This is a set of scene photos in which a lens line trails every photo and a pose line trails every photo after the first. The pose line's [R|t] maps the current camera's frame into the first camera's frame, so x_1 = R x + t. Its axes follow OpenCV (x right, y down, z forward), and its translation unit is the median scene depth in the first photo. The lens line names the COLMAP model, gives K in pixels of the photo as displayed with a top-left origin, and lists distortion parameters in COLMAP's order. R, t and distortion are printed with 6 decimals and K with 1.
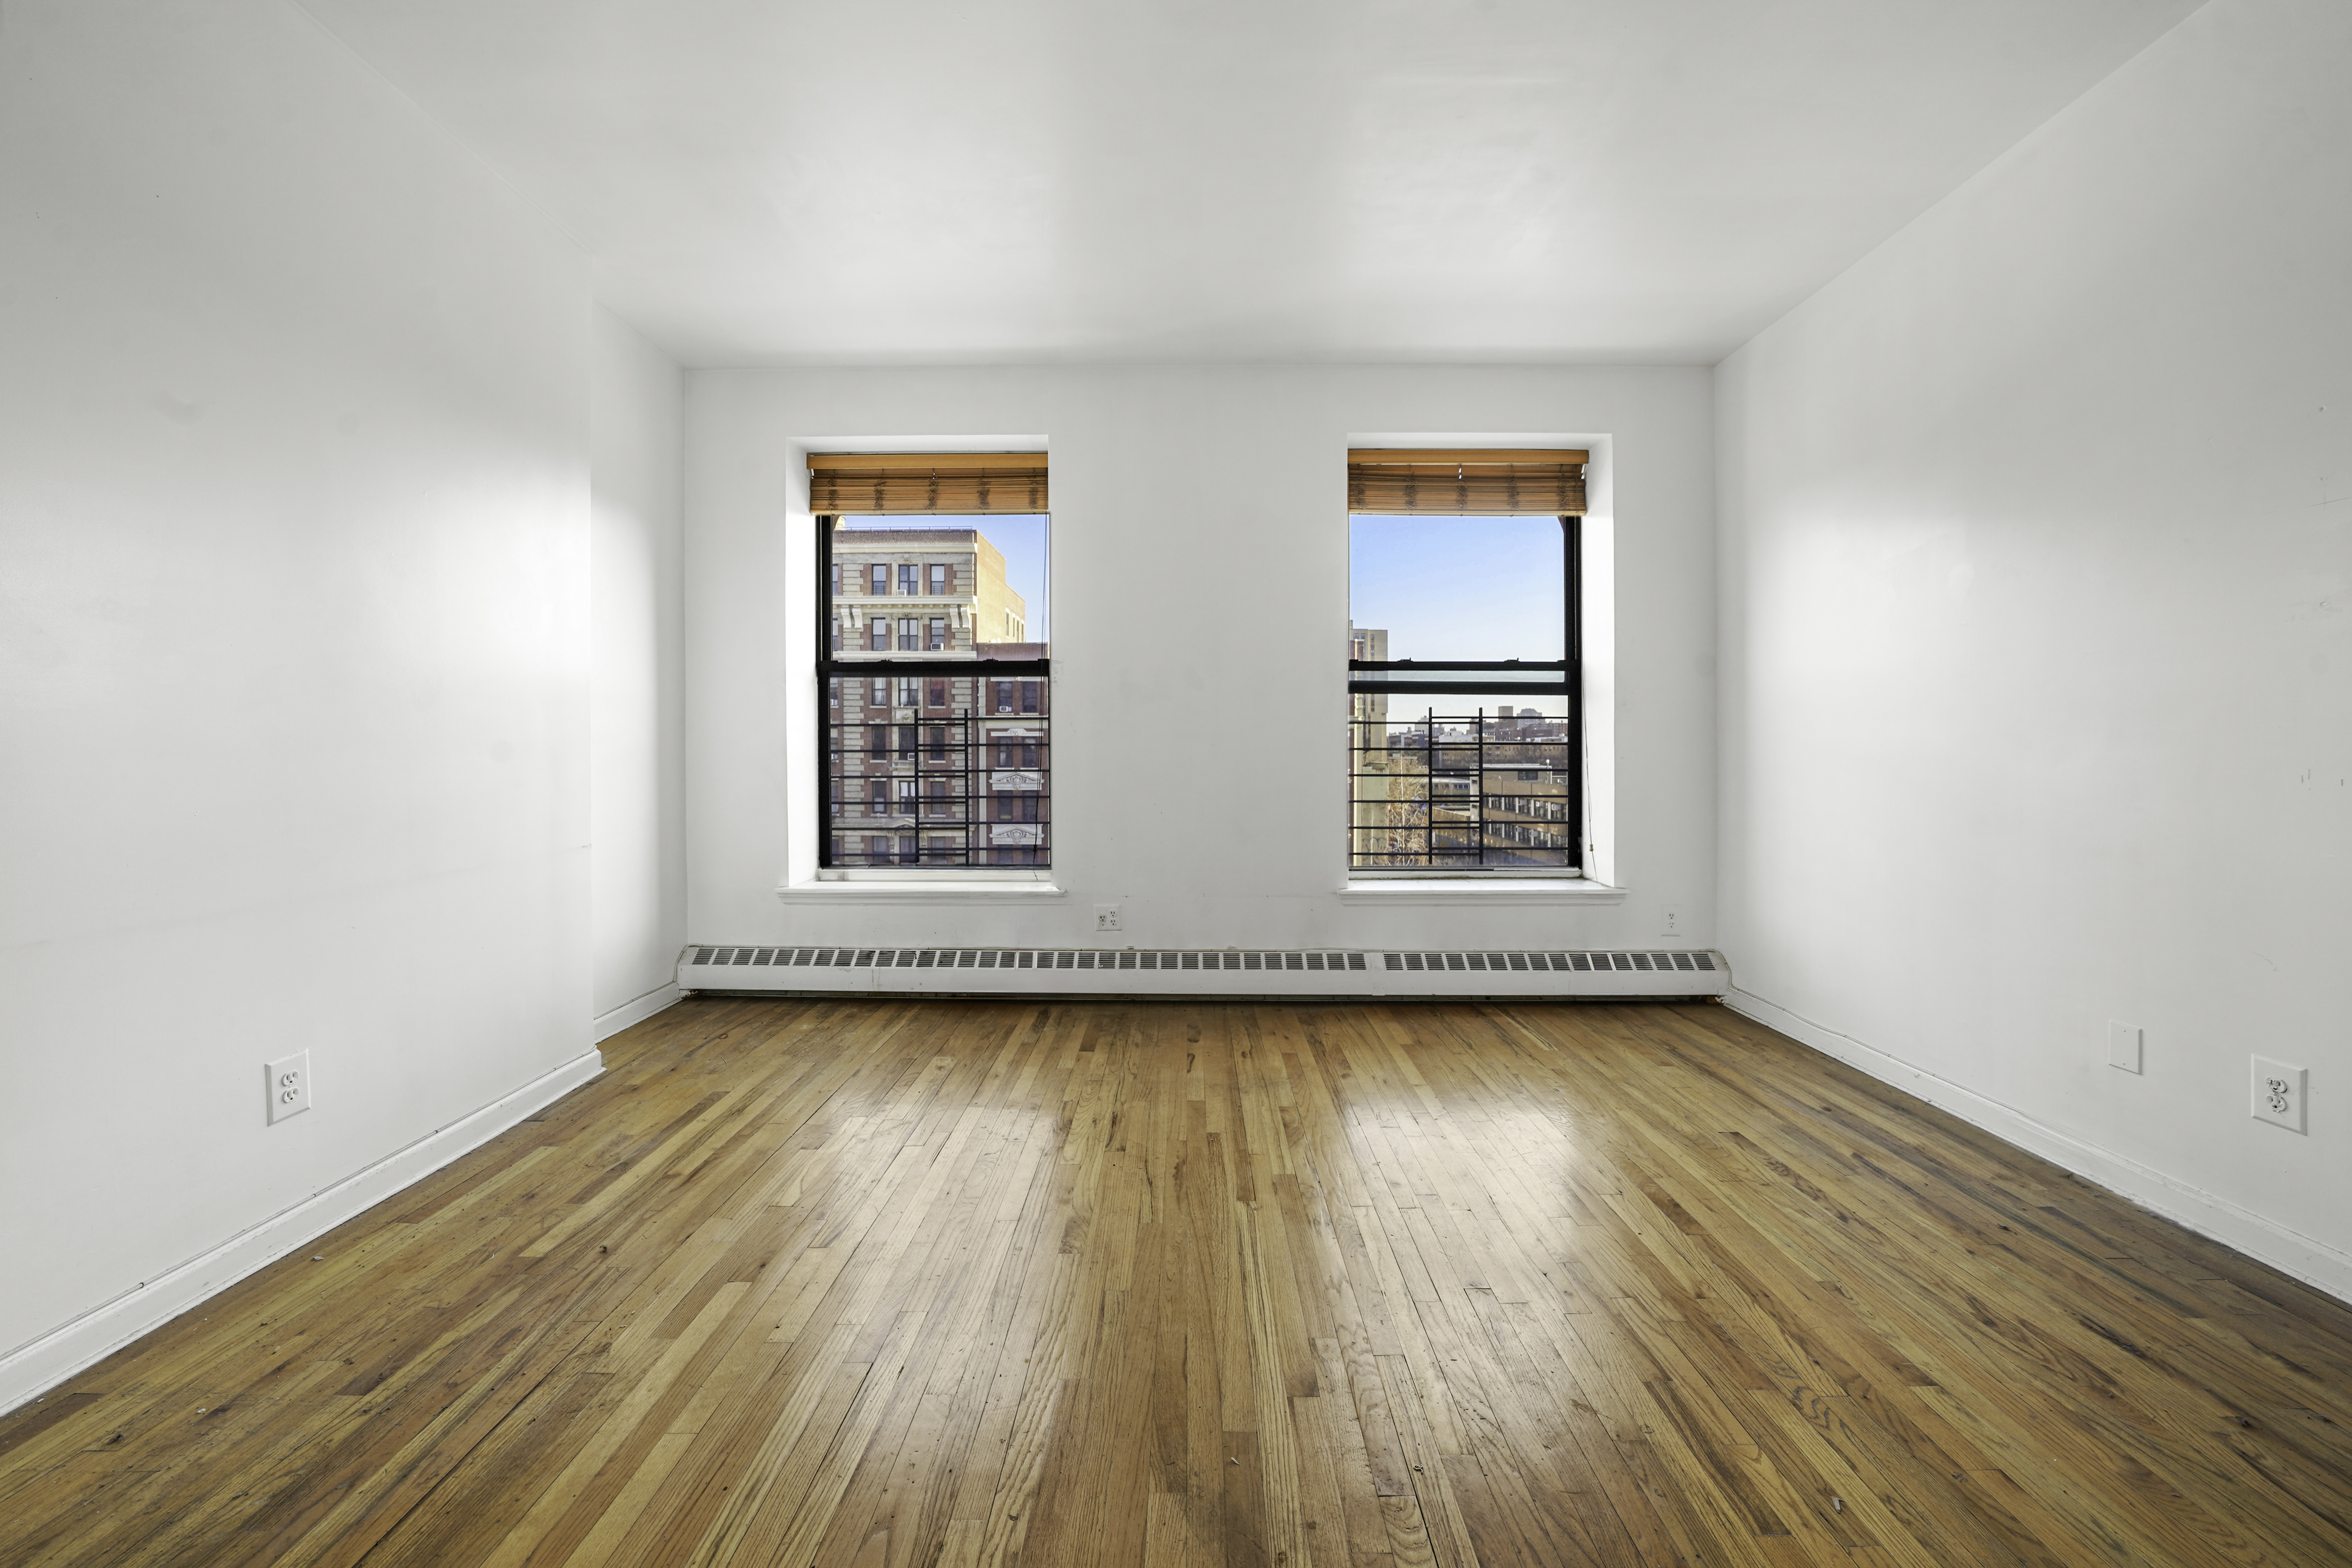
lens RADIAL K [[864.6, 0, 1183.7], [0, 864.6, 740.3], [0, 0, 1]] dist [0.000593, 0.000138]
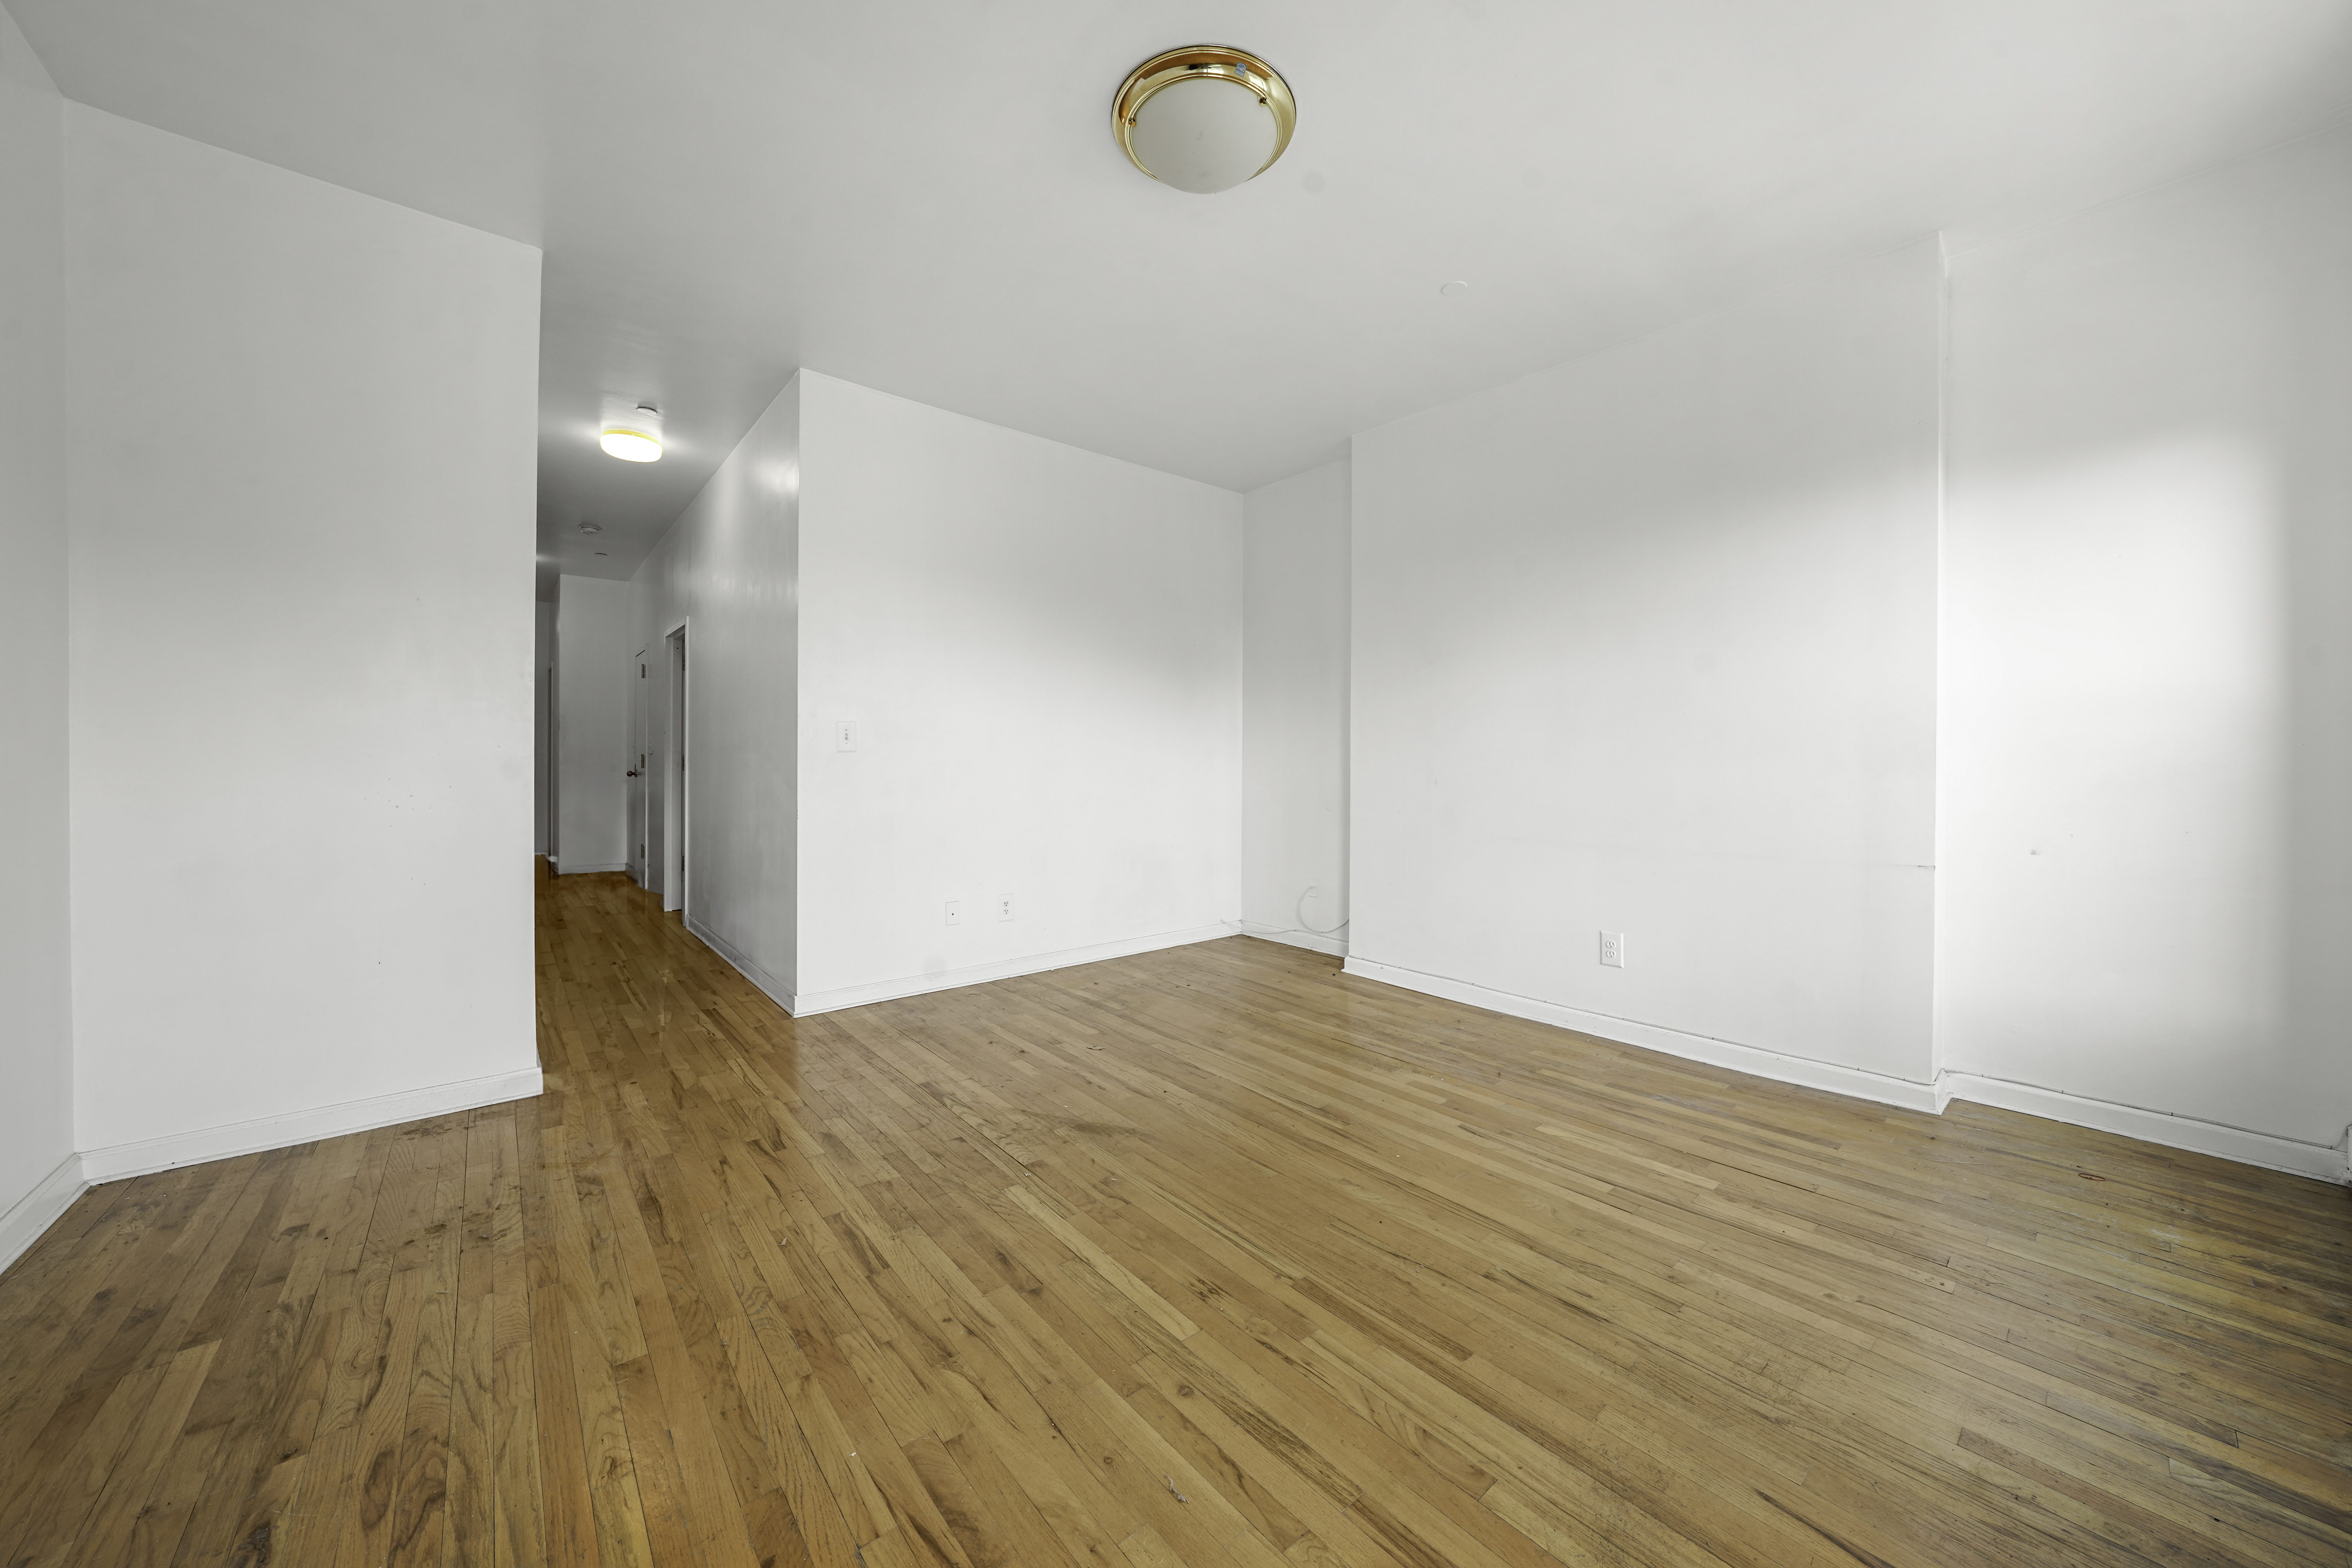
lens RADIAL K [[821.8, 0, 1176.0], [0, 821.8, 784.0], [0, 0, 1]] dist [-0.000154, -0.000014]
pose [[-0.763894, 0.014553, -0.645178, 0.688129], [0.000918, 0.999769, 0.021464, 0.013249], [0.645341, 0.015804, -0.763731, 1.534191]]
